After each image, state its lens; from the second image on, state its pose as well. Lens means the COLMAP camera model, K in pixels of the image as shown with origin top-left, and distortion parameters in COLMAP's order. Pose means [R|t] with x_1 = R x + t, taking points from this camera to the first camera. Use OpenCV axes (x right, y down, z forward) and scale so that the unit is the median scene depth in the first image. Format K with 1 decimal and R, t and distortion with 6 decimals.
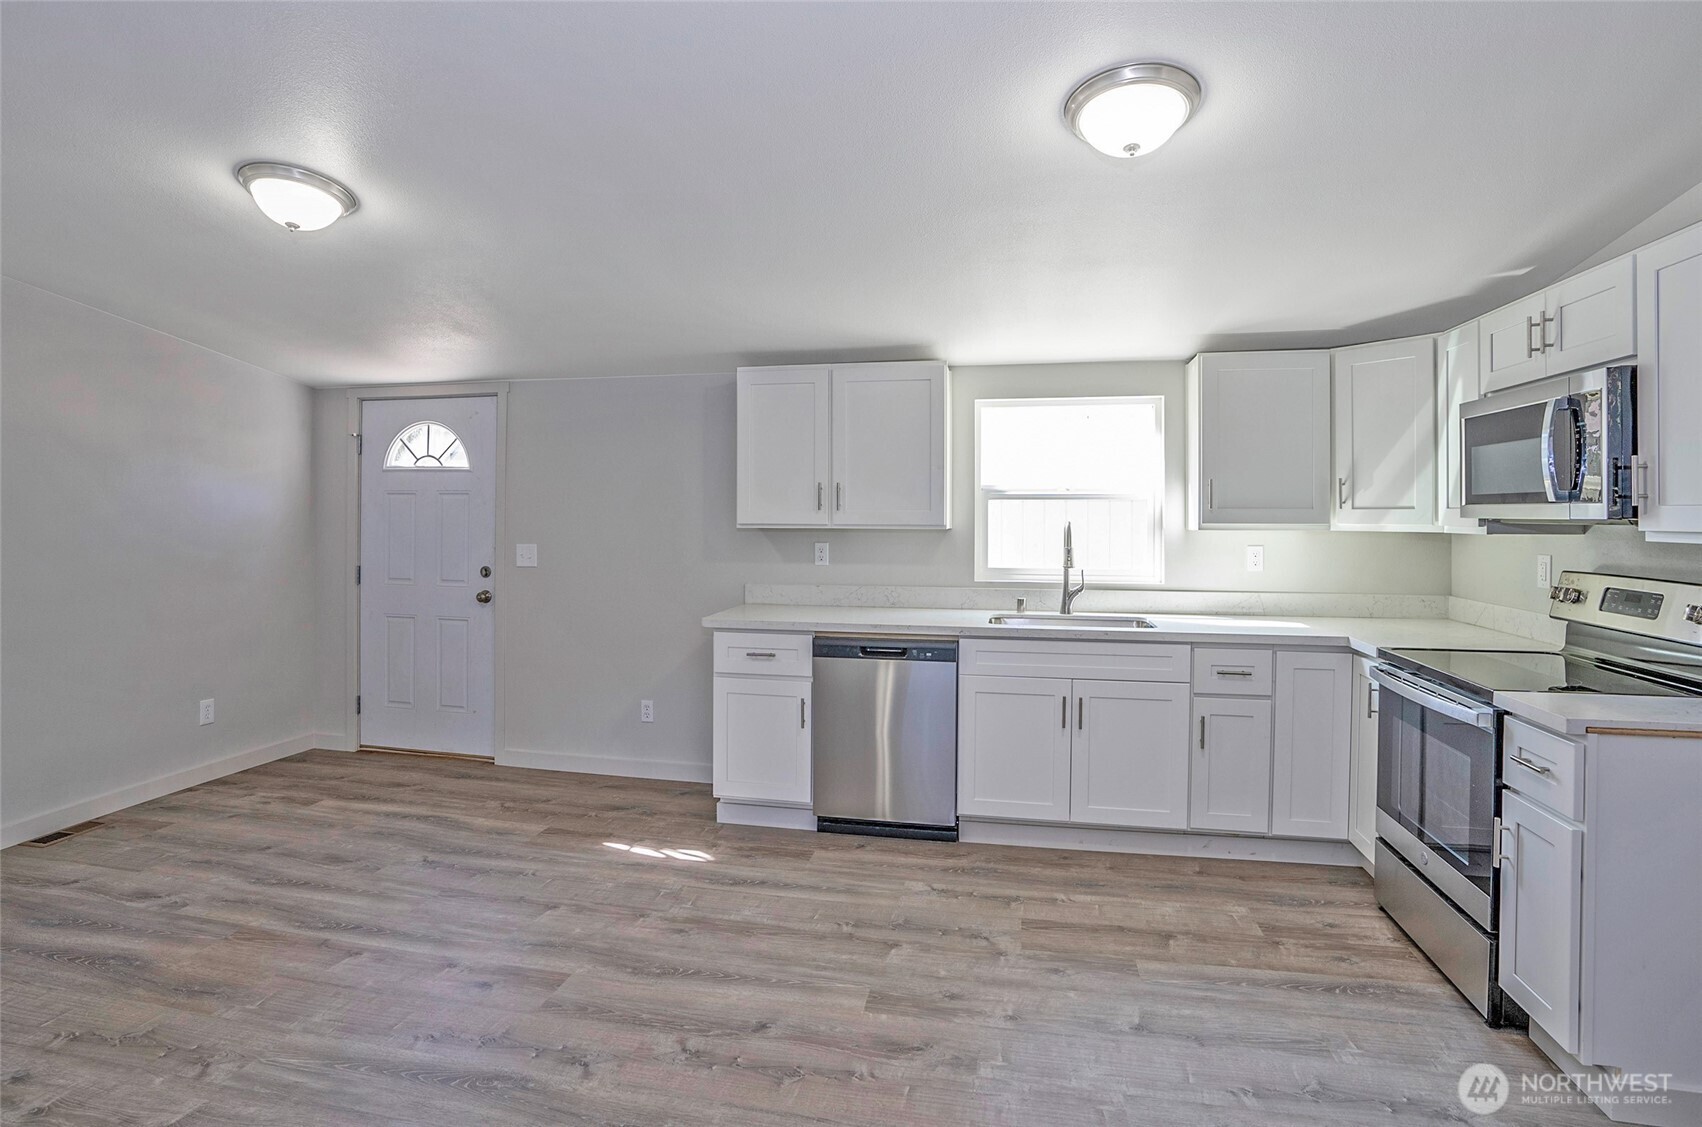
lens RADIAL K [[861.6, 0, 828.5], [0, 861.6, 514.7], [0, 0, 1]] dist [-0.072000, 0.031741]
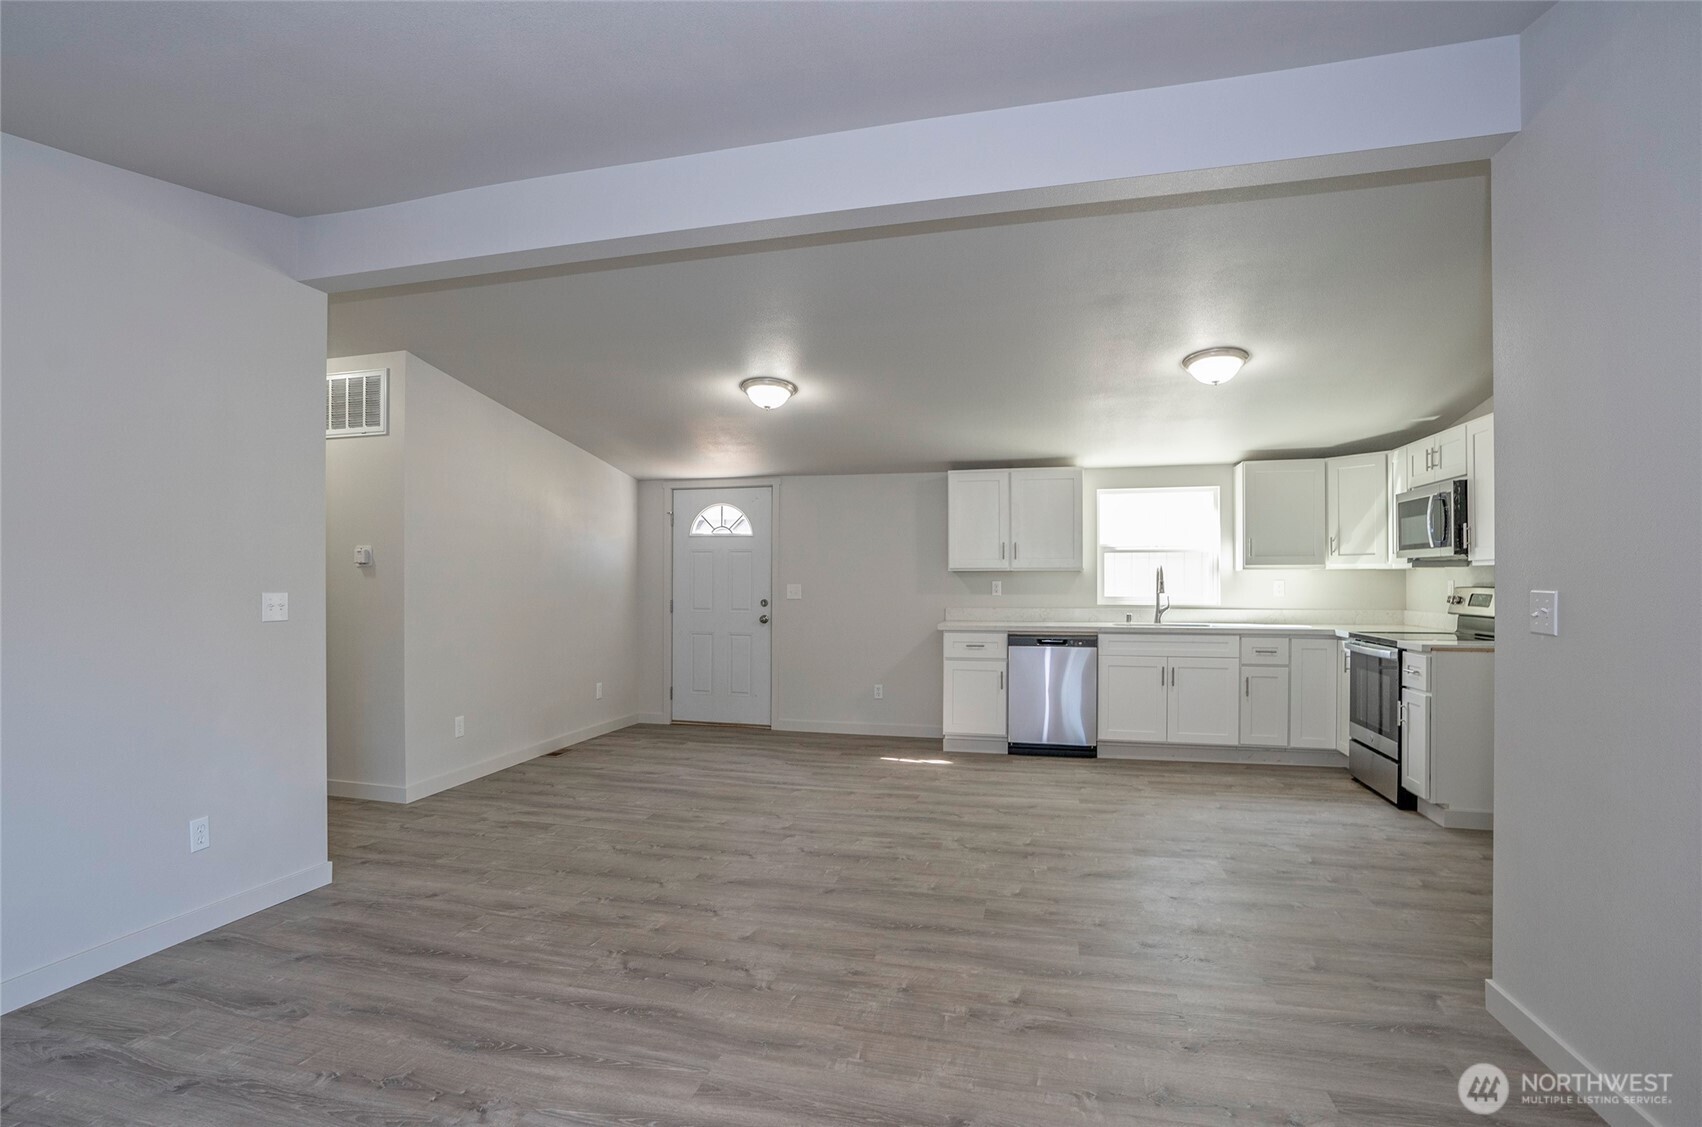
lens RADIAL K [[854.9, 0, 801.0], [0, 854.9, 579.0], [0, 0, 1]] dist [-0.063396, 0.032437]
pose [[0.998155, -0.003921, -0.060596, -0.339337], [0.003751, 0.999989, -0.002921, 0.040617], [0.060607, 0.002688, 0.998158, -0.718714]]
